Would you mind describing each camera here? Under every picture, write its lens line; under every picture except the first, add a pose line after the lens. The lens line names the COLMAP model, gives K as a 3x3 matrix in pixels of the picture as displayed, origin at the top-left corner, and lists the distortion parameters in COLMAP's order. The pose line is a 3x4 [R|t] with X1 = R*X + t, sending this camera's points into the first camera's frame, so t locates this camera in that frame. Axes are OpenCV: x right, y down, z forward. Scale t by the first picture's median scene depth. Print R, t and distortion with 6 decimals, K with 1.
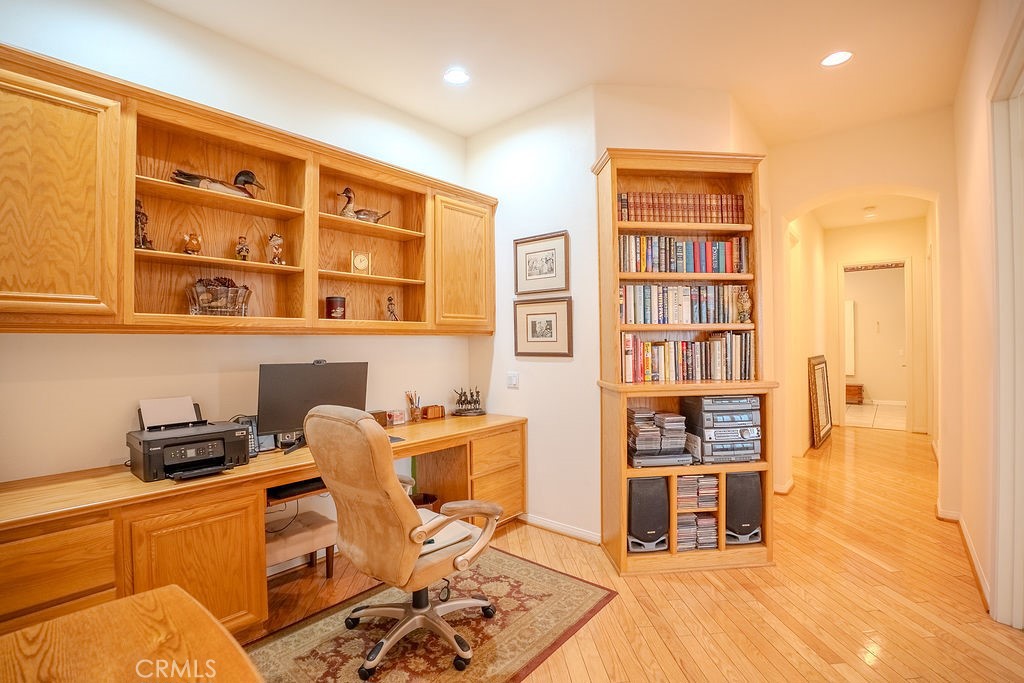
lens RADIAL K [[462.0, 0, 501.5], [0, 462.0, 341.9], [0, 0, 1]] dist [-0.015988, 0.000320]
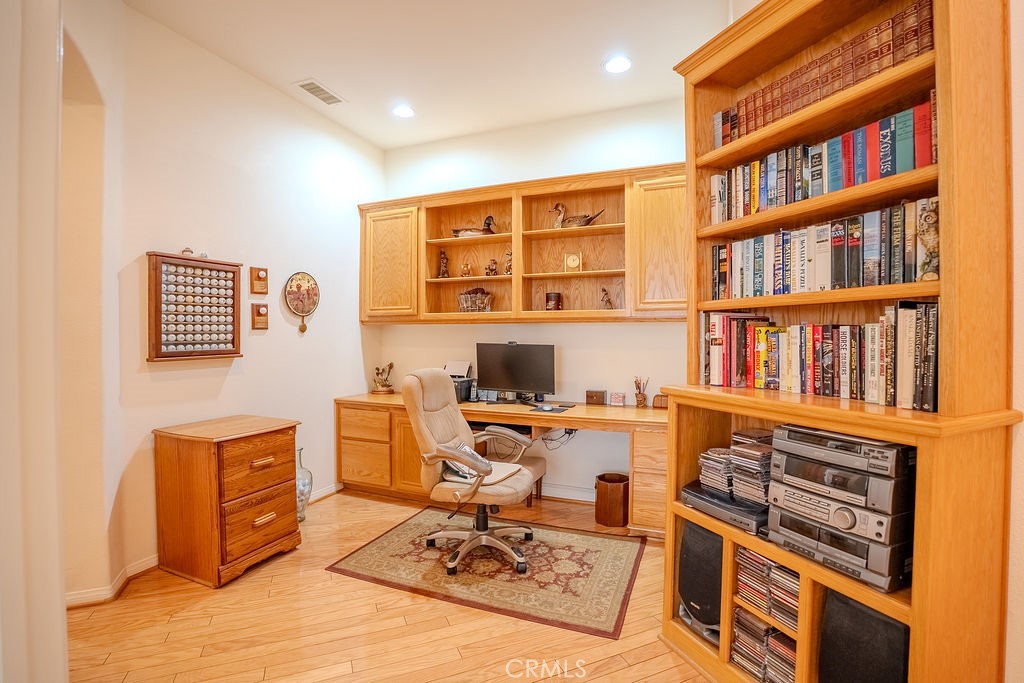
lens RADIAL K [[450.8, 0, 512.0], [0, 450.8, 341.5], [0, 0, 1]] dist [0.000666, 0.000556]
pose [[0.354068, 0.023193, -0.934932, 0.792260], [-0.003802, 0.999720, 0.023361, 0.007353], [0.935212, -0.004717, 0.354057, 0.478243]]
